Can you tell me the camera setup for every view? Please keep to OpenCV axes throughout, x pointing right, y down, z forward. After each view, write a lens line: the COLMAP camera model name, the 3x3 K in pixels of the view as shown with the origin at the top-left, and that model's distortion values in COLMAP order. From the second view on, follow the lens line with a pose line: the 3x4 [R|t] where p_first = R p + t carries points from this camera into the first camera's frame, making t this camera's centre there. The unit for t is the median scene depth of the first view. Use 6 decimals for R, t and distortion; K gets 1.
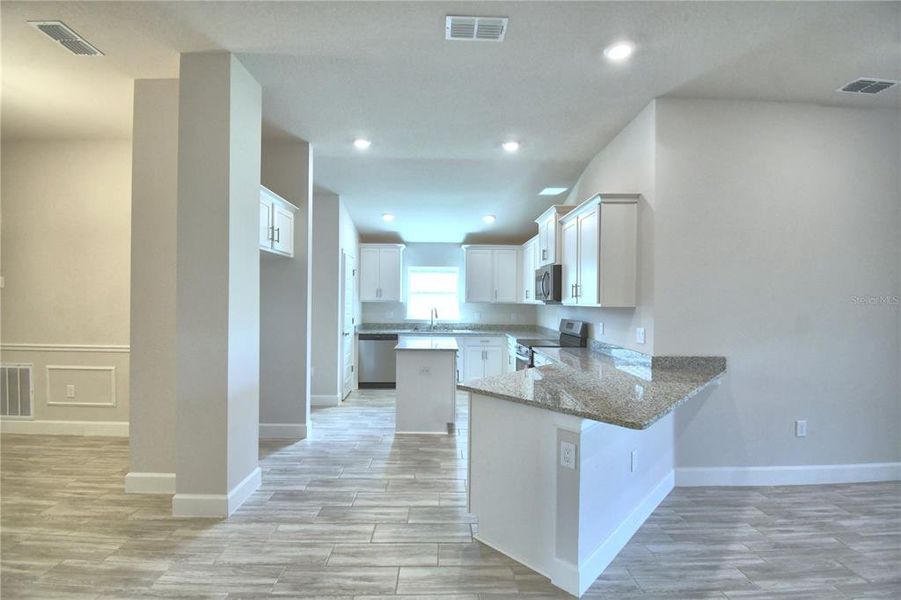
lens RADIAL K [[394.7, 0, 450.5], [0, 394.7, 300.0], [0, 0, 1]] dist [0.024236, -0.027996]
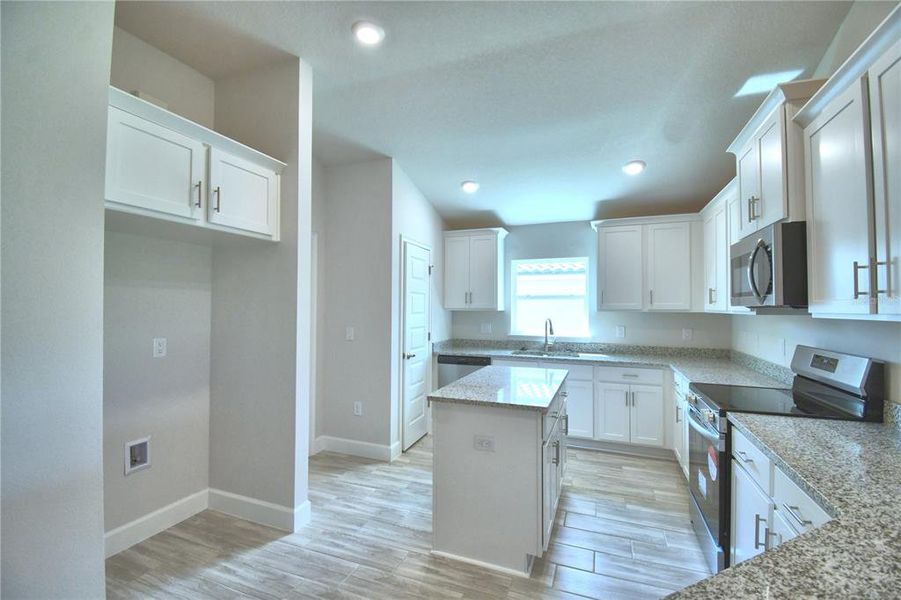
lens RADIAL K [[394.7, 0, 450.5], [0, 394.7, 300.0], [0, 0, 1]] dist [0.024236, -0.027996]
pose [[0.925040, -0.012908, -0.379651, 0.072750], [0.005152, 0.999757, -0.021440, 0.001459], [0.379835, 0.017877, 0.924881, 0.381428]]
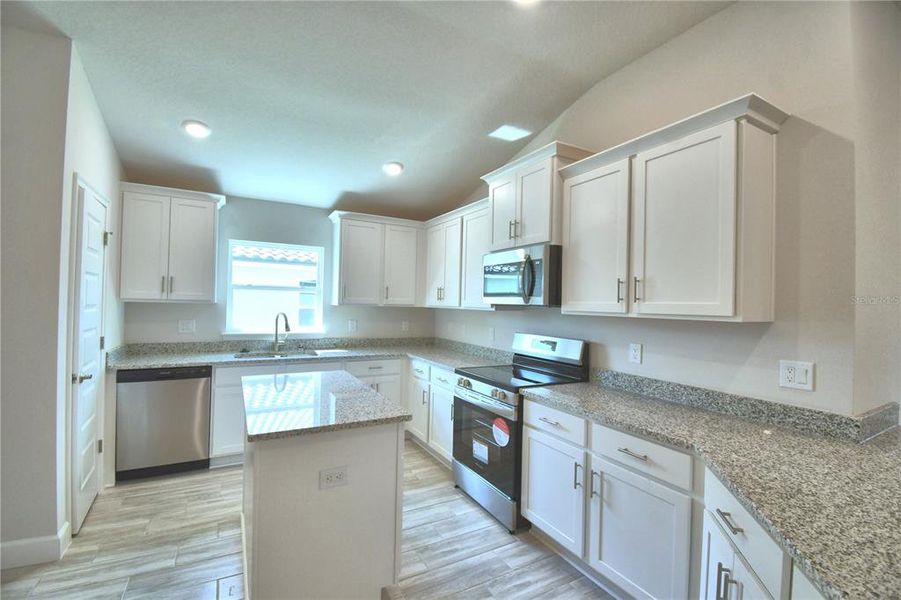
lens RADIAL K [[394.7, 0, 450.5], [0, 394.7, 300.0], [0, 0, 1]] dist [0.024236, -0.027996]
pose [[0.883605, 0.015333, 0.467981, -0.115928], [-0.015528, 0.999874, -0.003442, -0.002237], [-0.467975, -0.004225, 0.883732, 0.448666]]
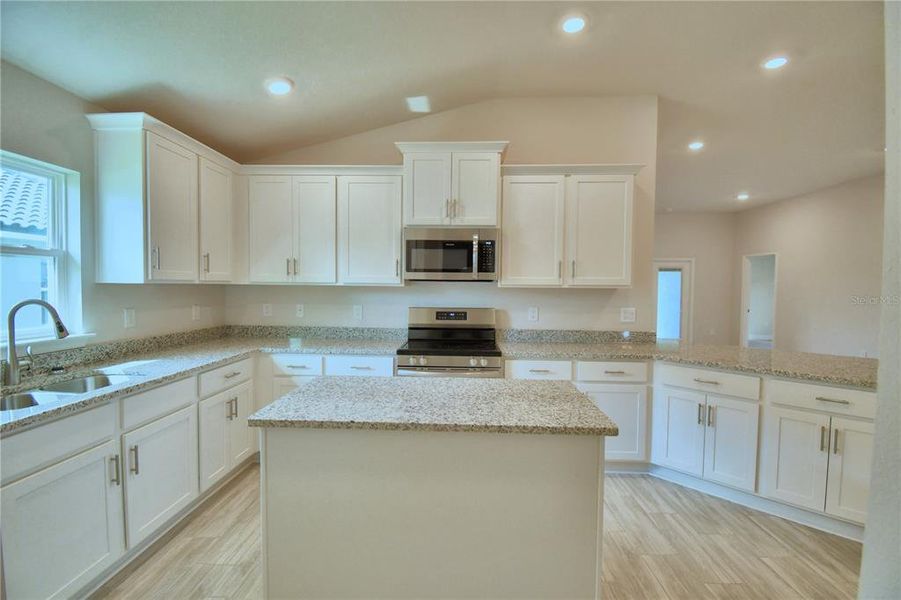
lens RADIAL K [[394.7, 0, 450.5], [0, 394.7, 300.0], [0, 0, 1]] dist [0.024236, -0.027996]
pose [[0.056293, -0.045026, 0.997399, -0.357922], [-0.011609, 0.998886, 0.045748, 0.003730], [-0.998347, -0.014154, 0.055707, 0.850783]]
